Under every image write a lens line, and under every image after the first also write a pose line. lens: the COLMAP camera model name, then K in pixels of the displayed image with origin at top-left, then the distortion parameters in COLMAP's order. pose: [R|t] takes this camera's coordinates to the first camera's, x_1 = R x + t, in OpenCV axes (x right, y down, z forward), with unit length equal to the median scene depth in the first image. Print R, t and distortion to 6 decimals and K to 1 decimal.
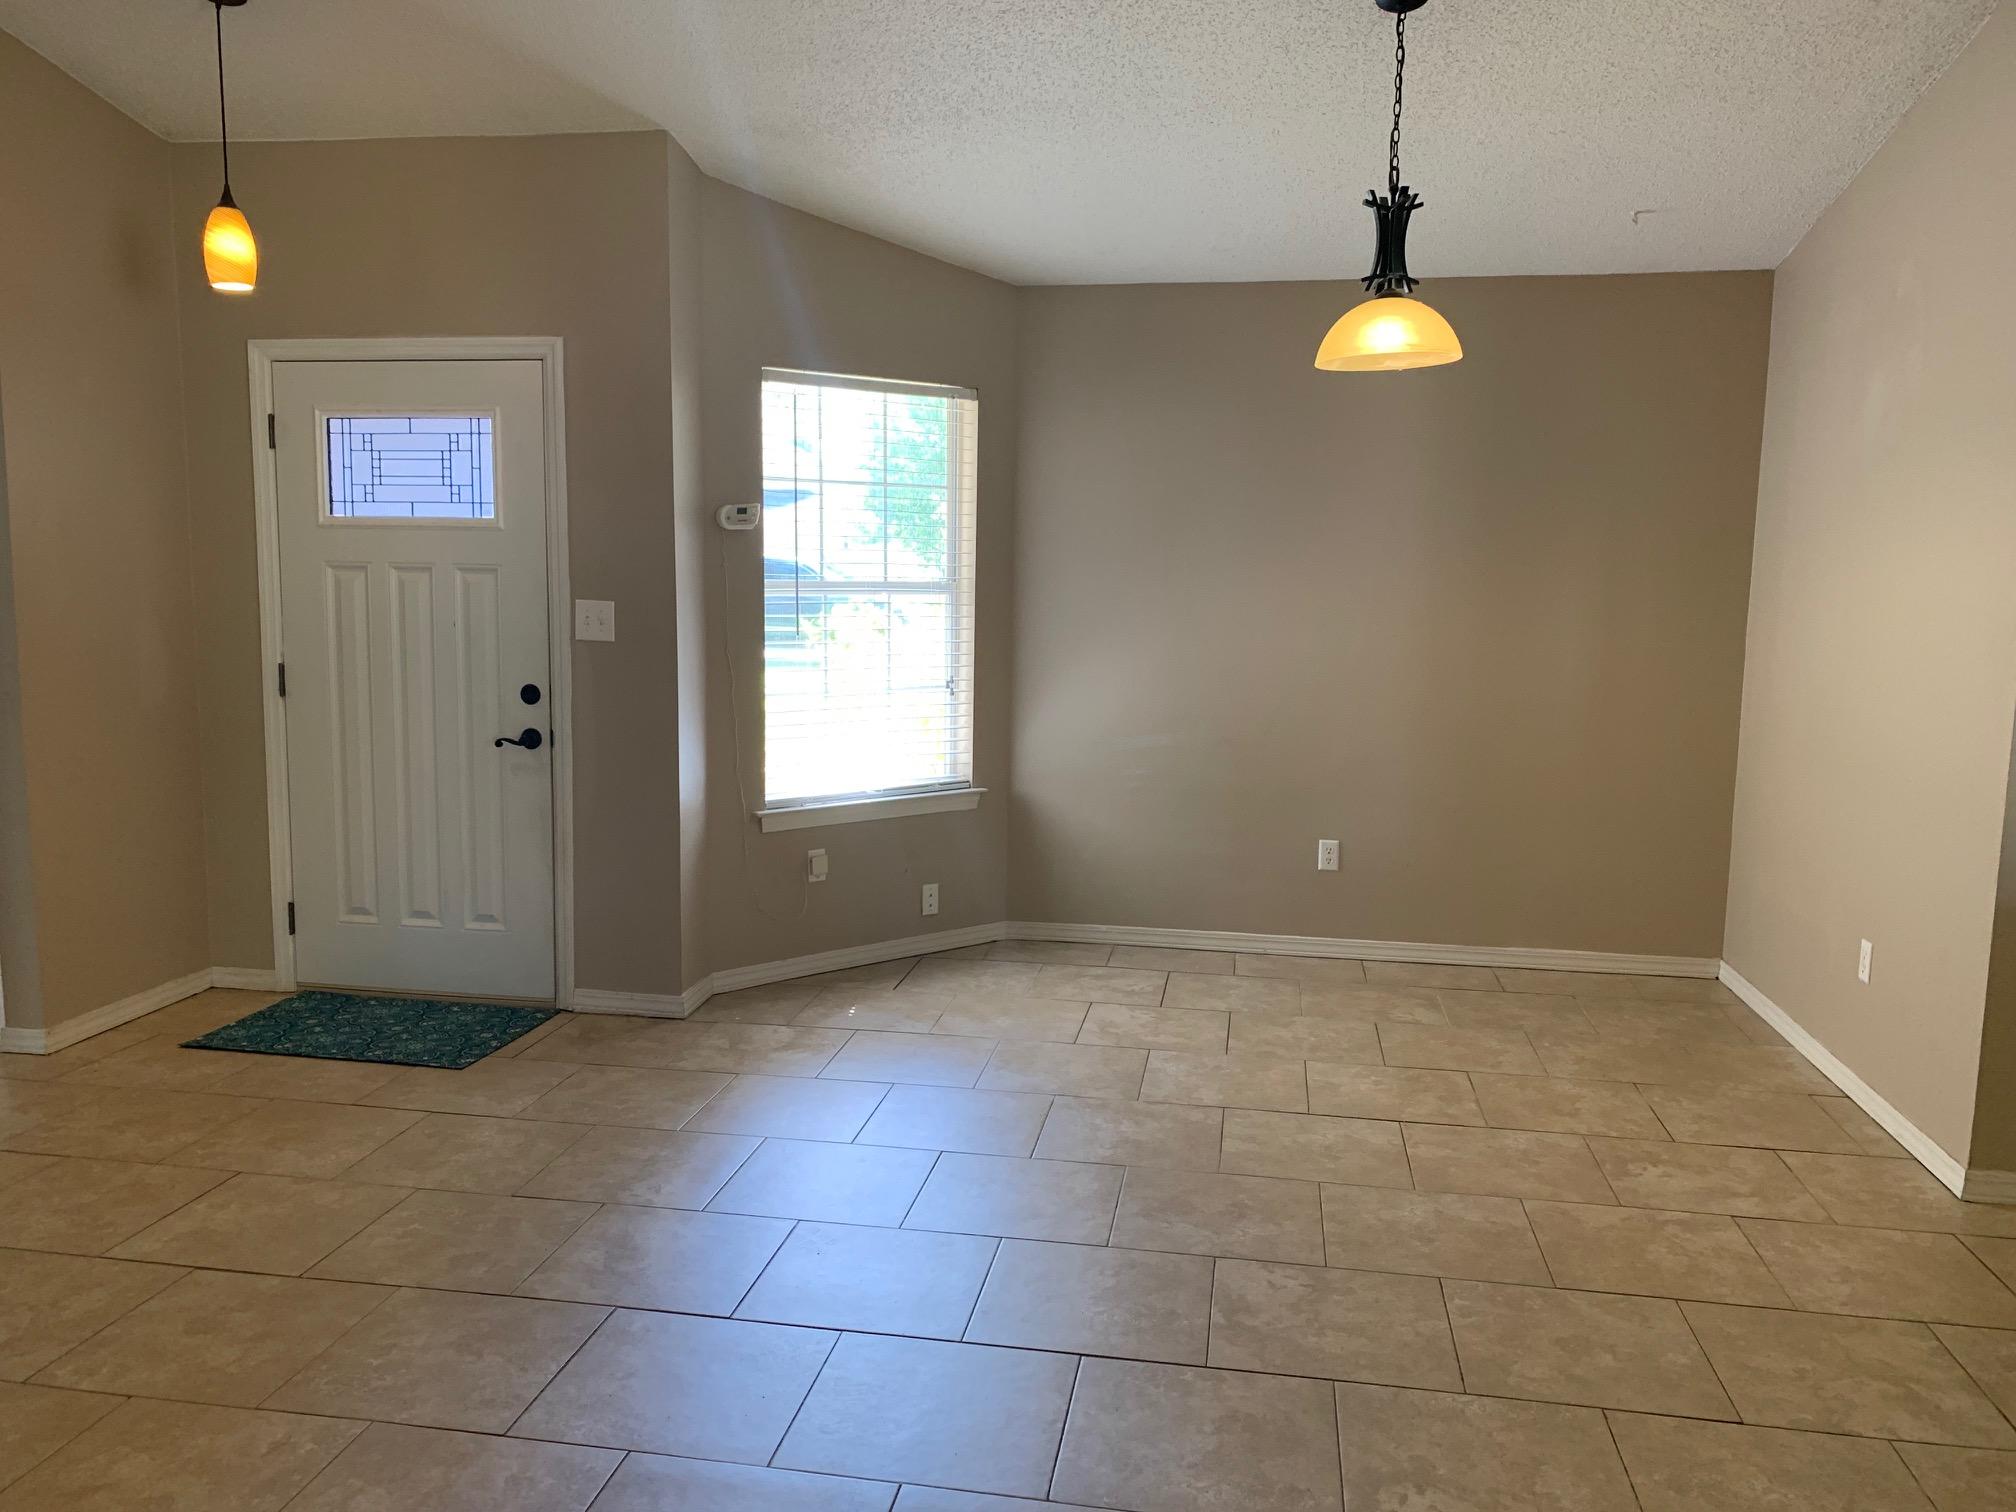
lens RADIAL K [[1561.9, 0, 989.9], [0, 1561.9, 755.7], [0, 0, 1]] dist [0.070160, -0.056785]
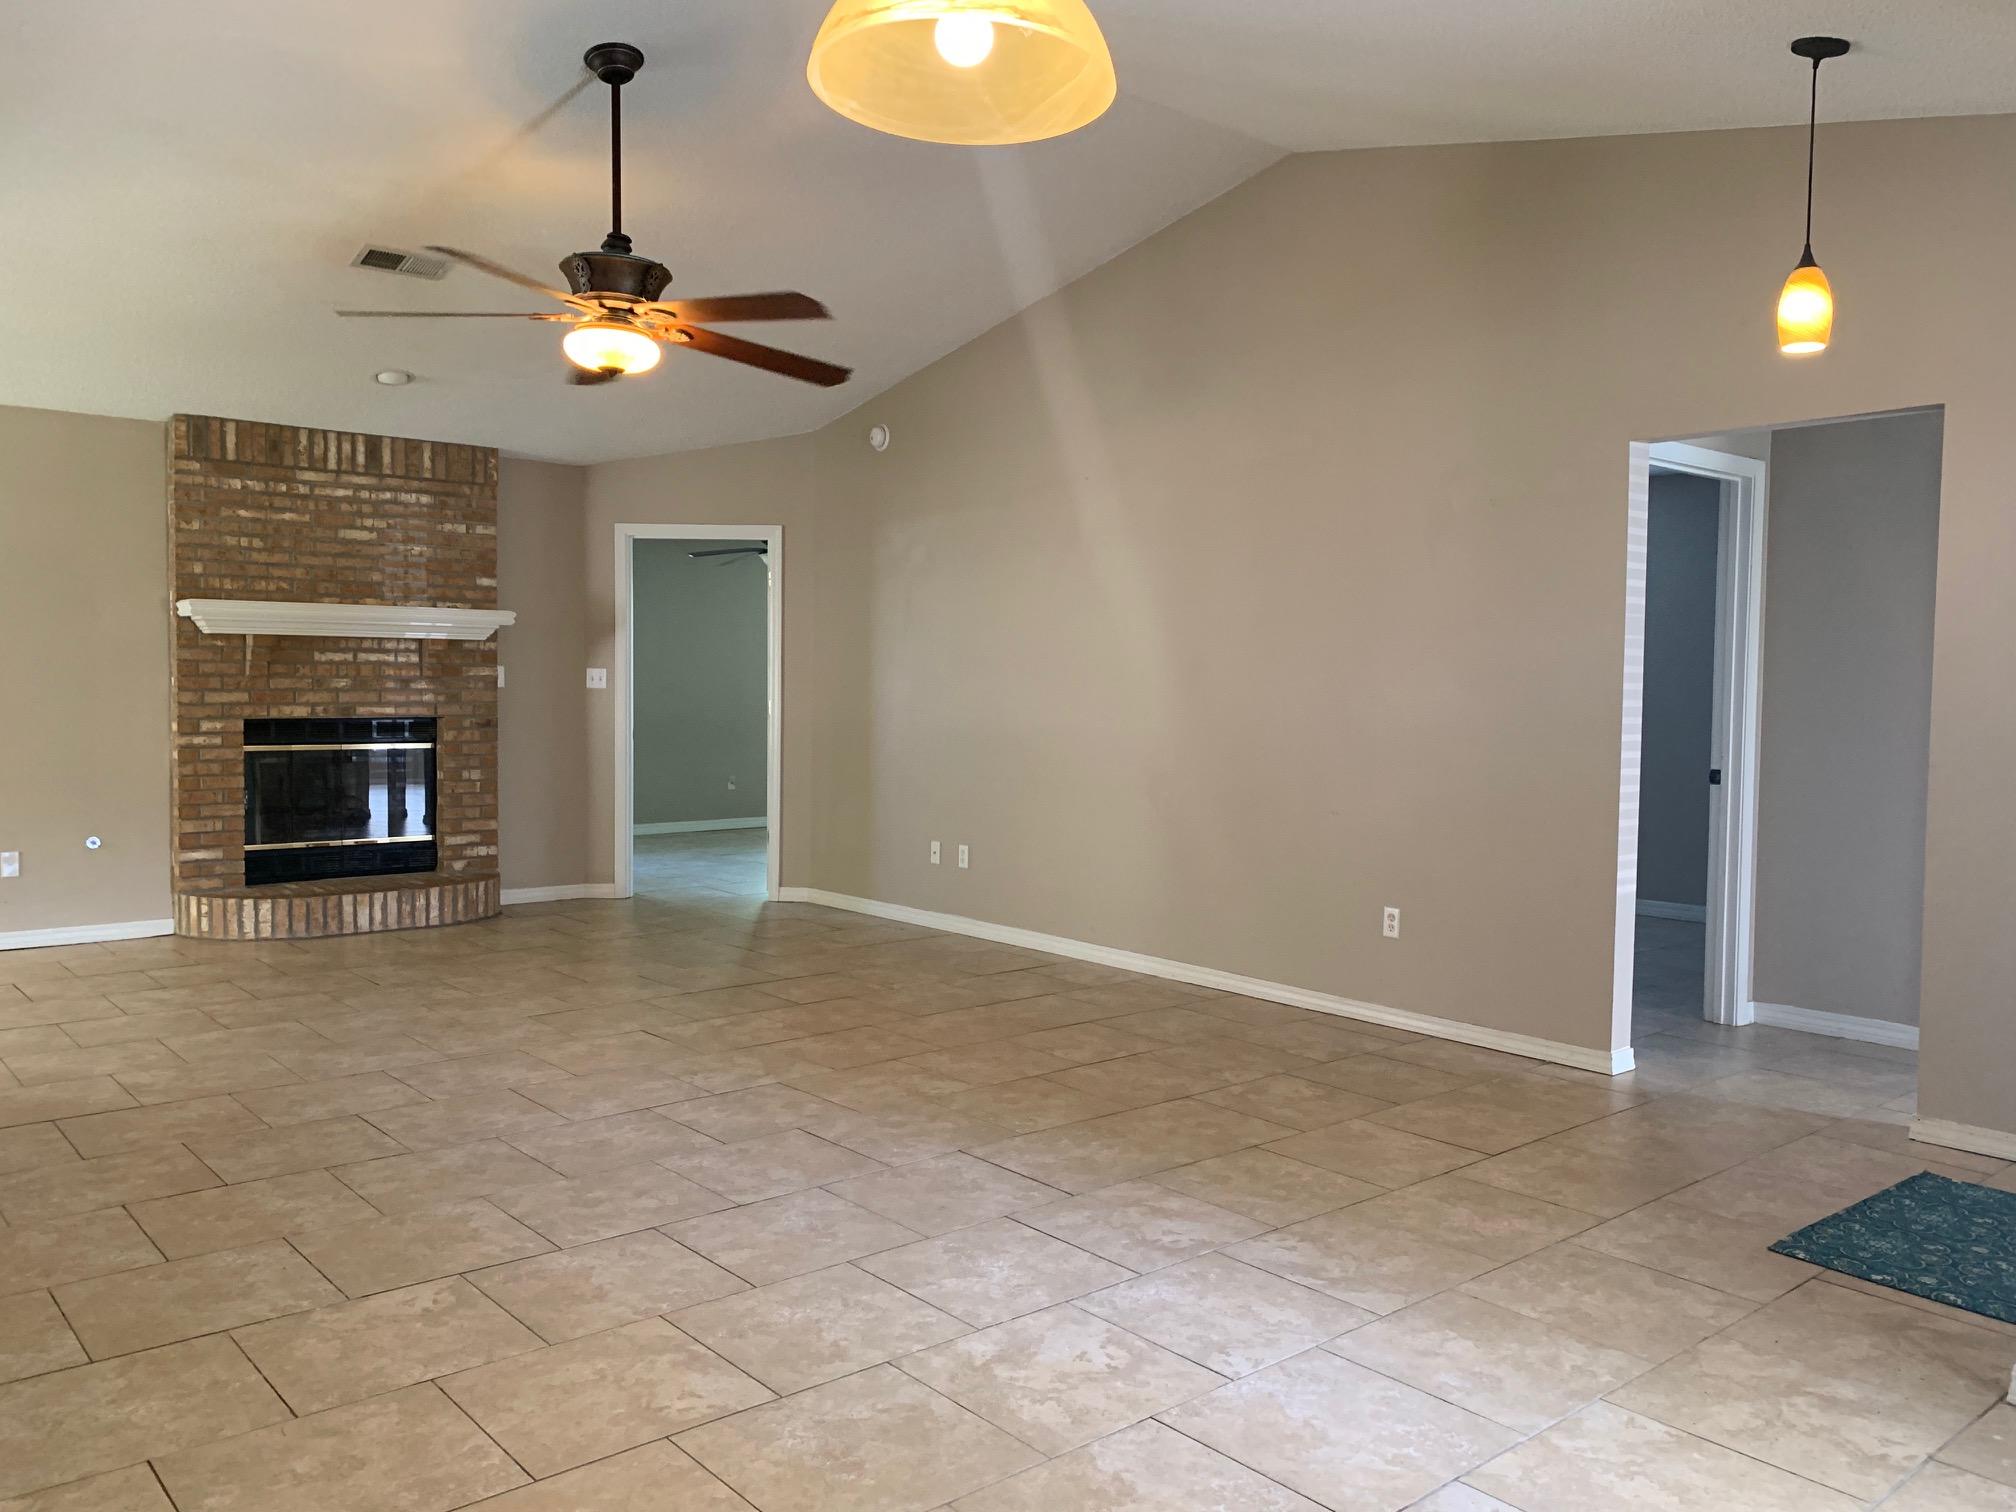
lens RADIAL K [[1550.0, 0, 978.8], [0, 1550.0, 735.9], [0, 0, 1]] dist [0.007735, 0.016771]
pose [[-0.643530, 0.006012, -0.765397, 0.485688], [-0.117805, 0.987277, 0.106803, -0.088344], [0.756301, 0.158899, -0.634634, 1.065943]]
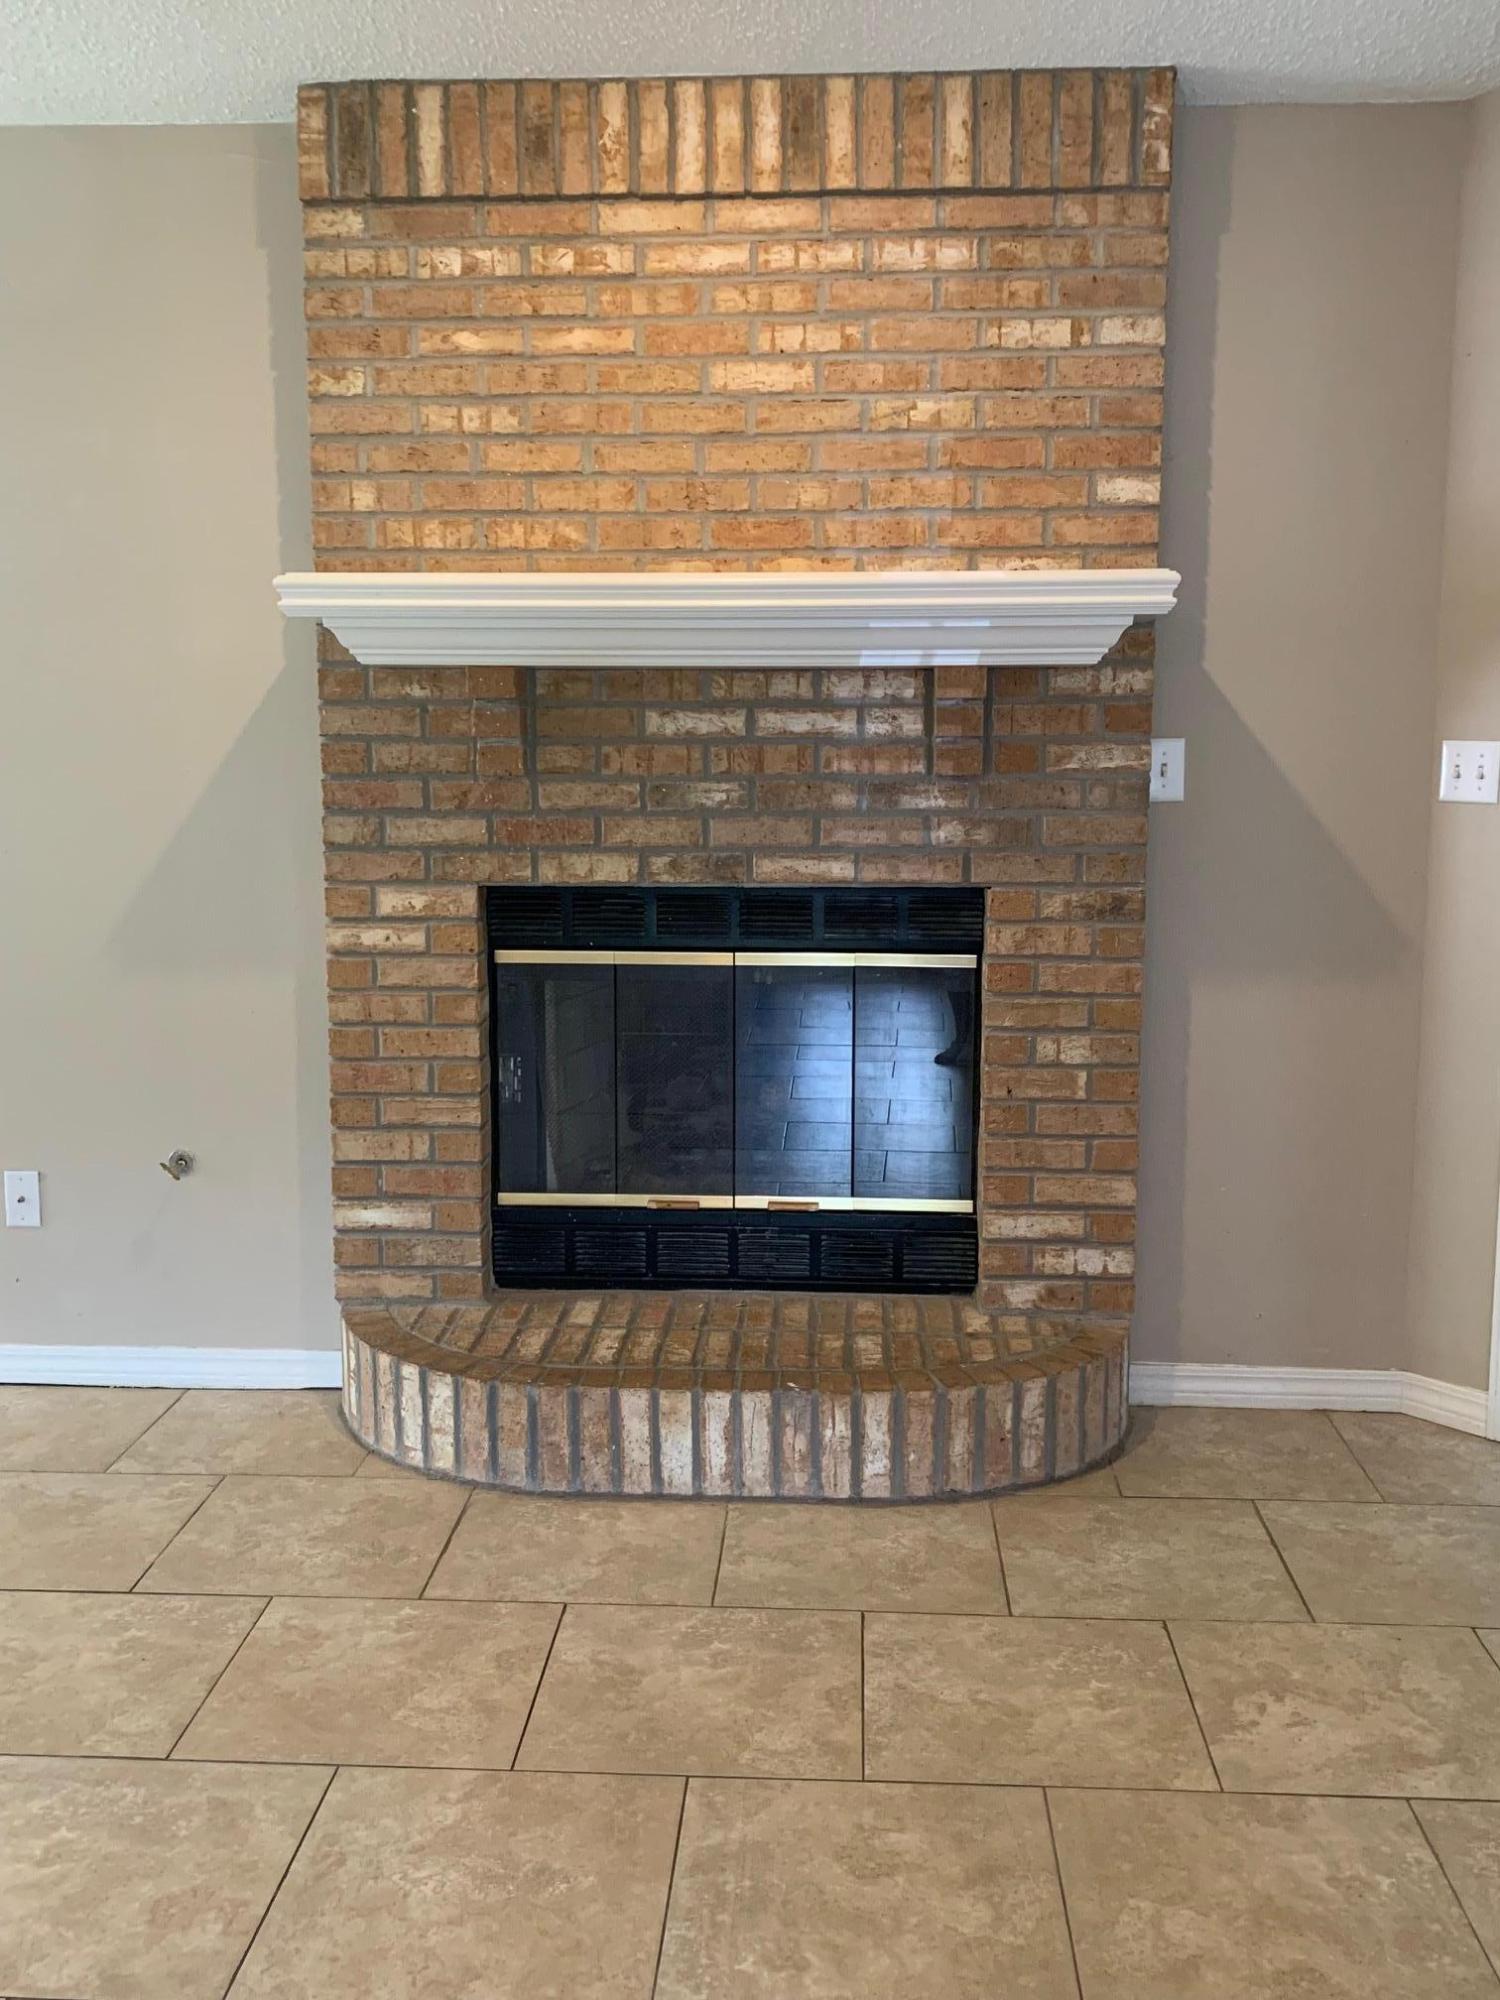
lens RADIAL K [[1827.0, 0, 742.5], [0, 1827.0, 999.6], [0, 0, 1]] dist [0.117523, -0.332069]
pose [[-0.991794, 0.002181, -0.127825, -0.261834], [-0.032272, 0.963202, 0.266833, -0.003214], [0.123703, 0.268769, -0.955228, 0.213603]]
